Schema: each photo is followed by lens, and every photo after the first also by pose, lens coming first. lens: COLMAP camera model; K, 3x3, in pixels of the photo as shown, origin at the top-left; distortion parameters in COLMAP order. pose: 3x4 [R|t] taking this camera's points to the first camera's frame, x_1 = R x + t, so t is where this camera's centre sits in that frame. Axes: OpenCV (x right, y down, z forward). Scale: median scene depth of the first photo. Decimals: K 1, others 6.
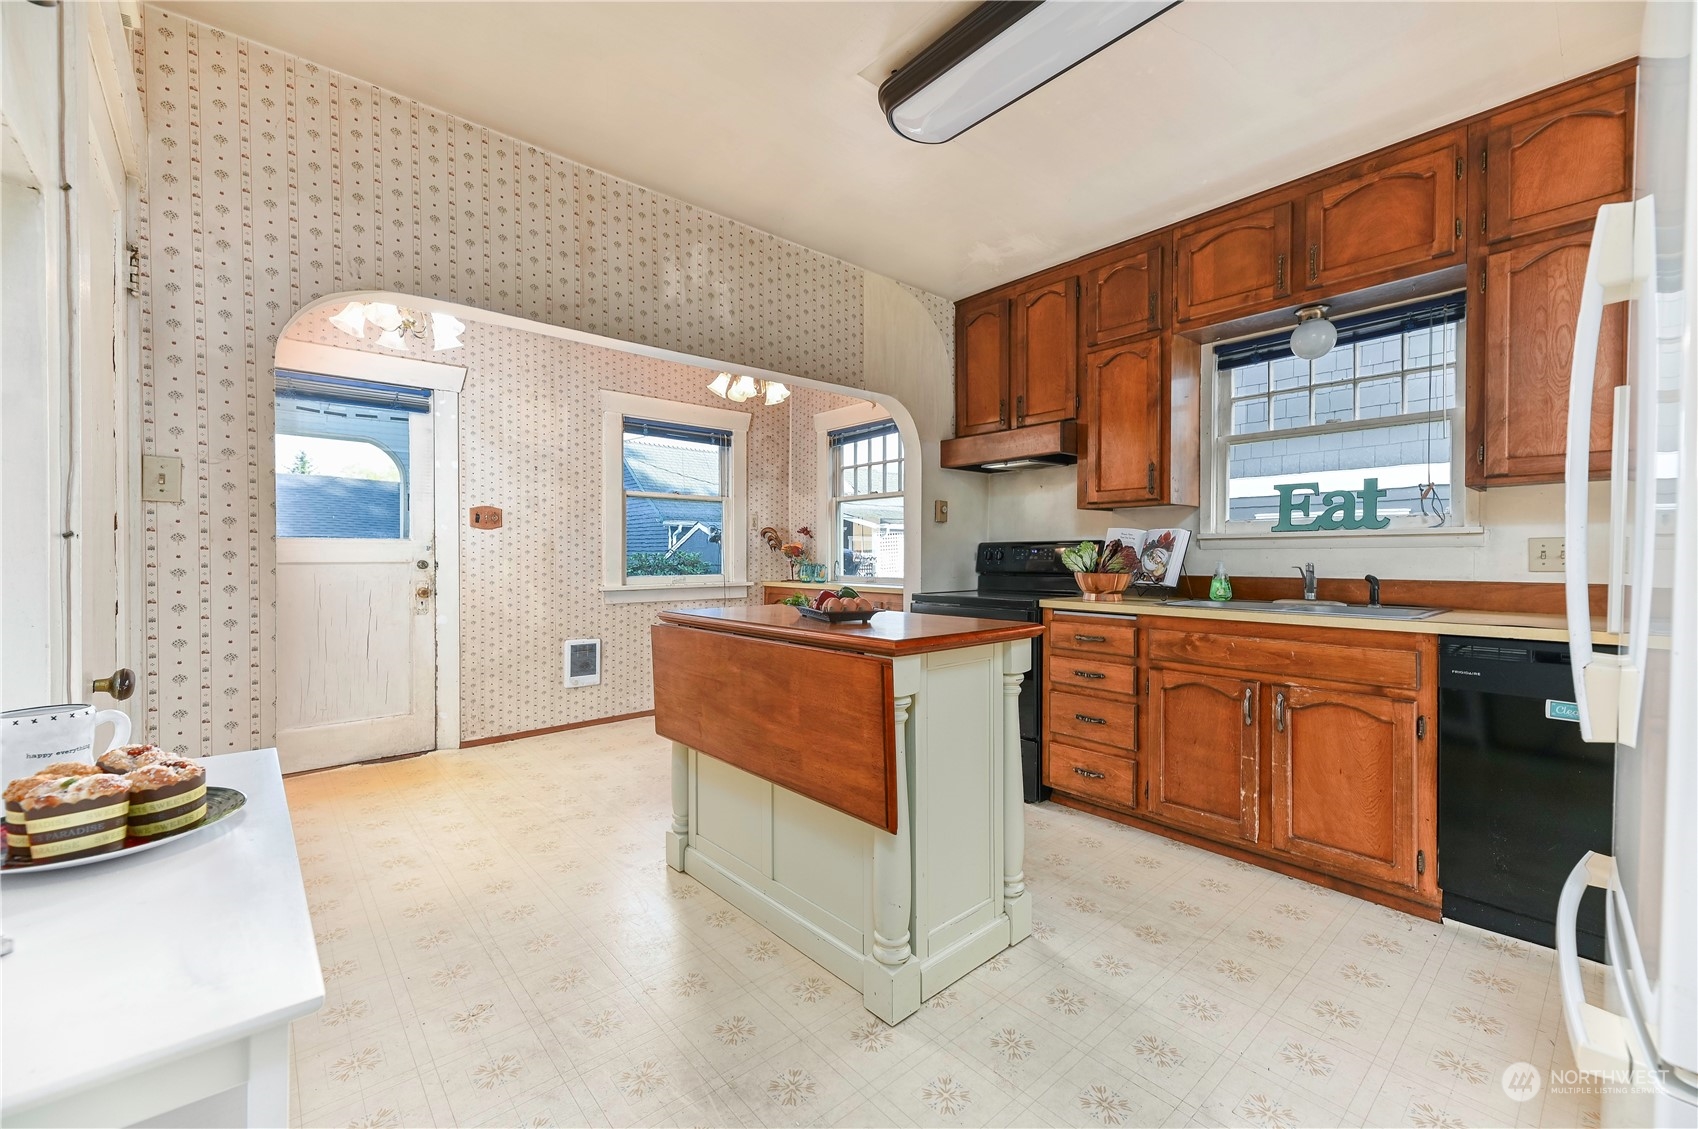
lens RADIAL K [[682.9, 0, 843.4], [0, 682.9, 557.7], [0, 0, 1]] dist [0.007605, 0.000065]
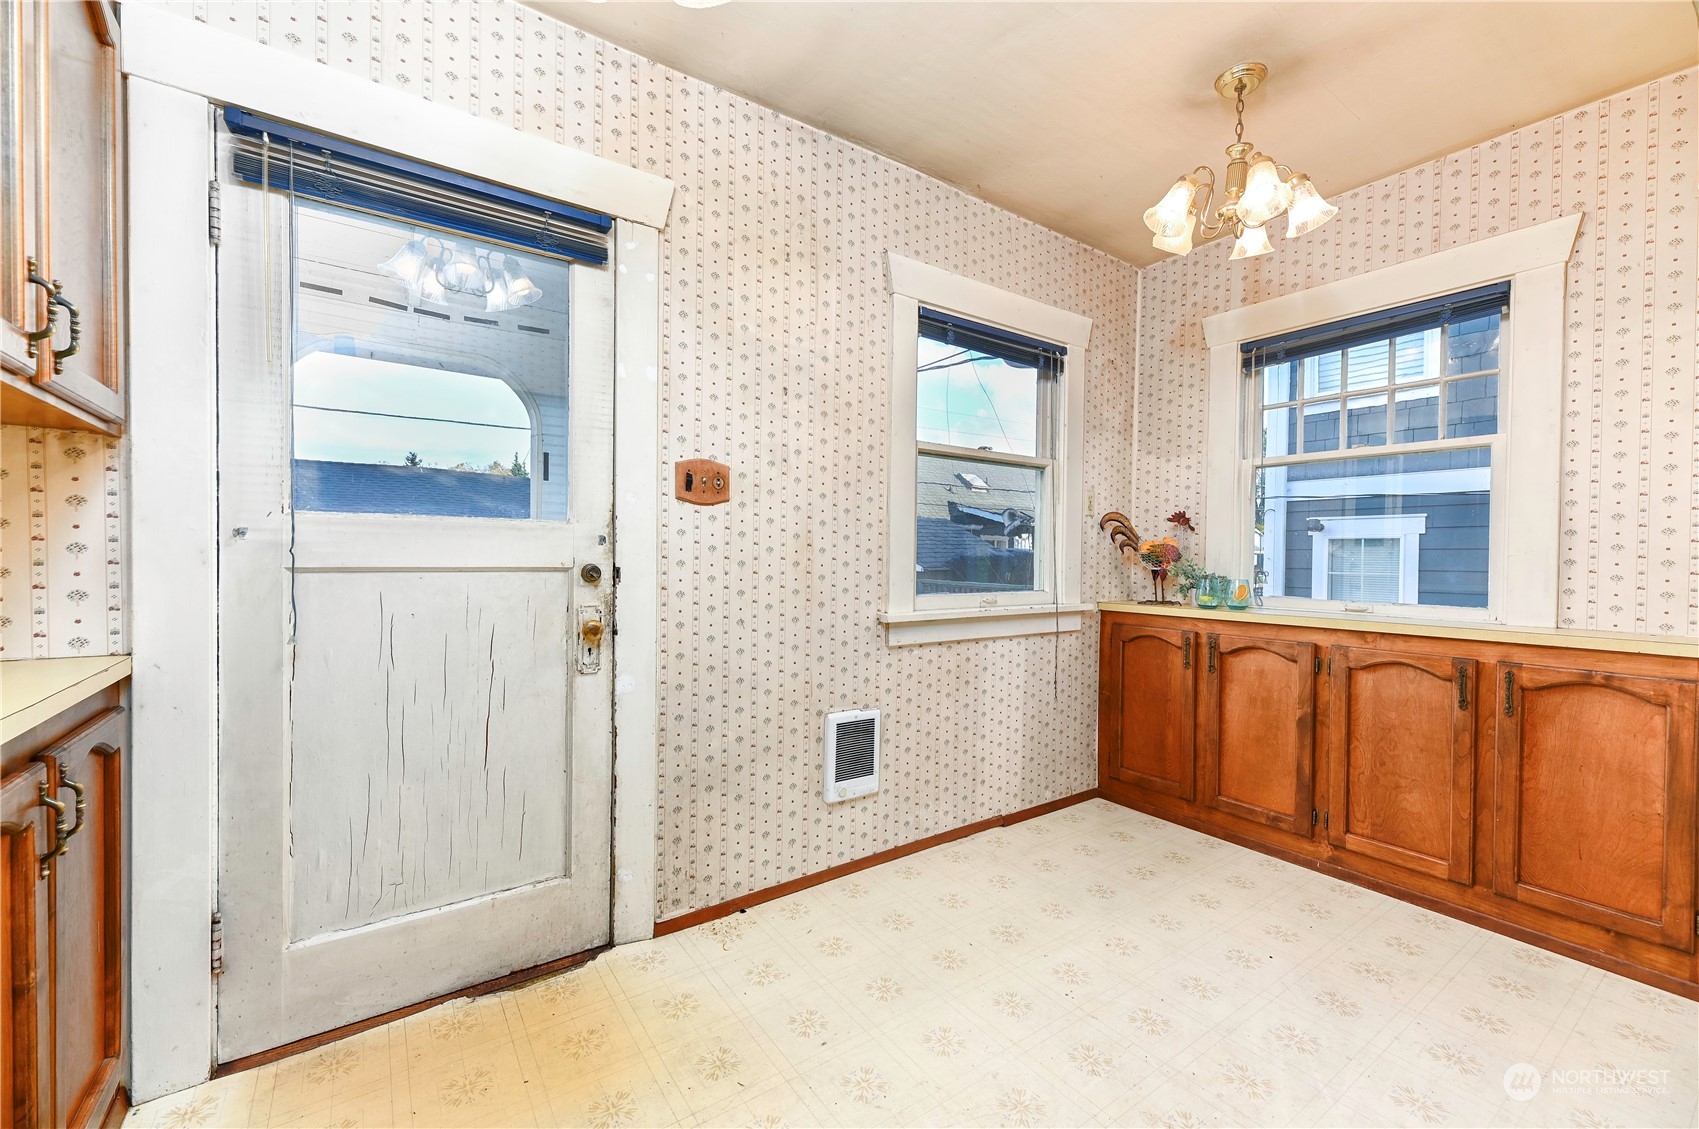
lens RADIAL K [[683.3, 0, 851.9], [0, 683.3, 561.6], [0, 0, 1]] dist [0.007605, 0.000065]
pose [[0.995378, 0.016203, -0.094655, -0.347687], [-0.015130, 0.999813, 0.012044, -0.006557], [0.094833, -0.010557, 0.995437, 0.480683]]
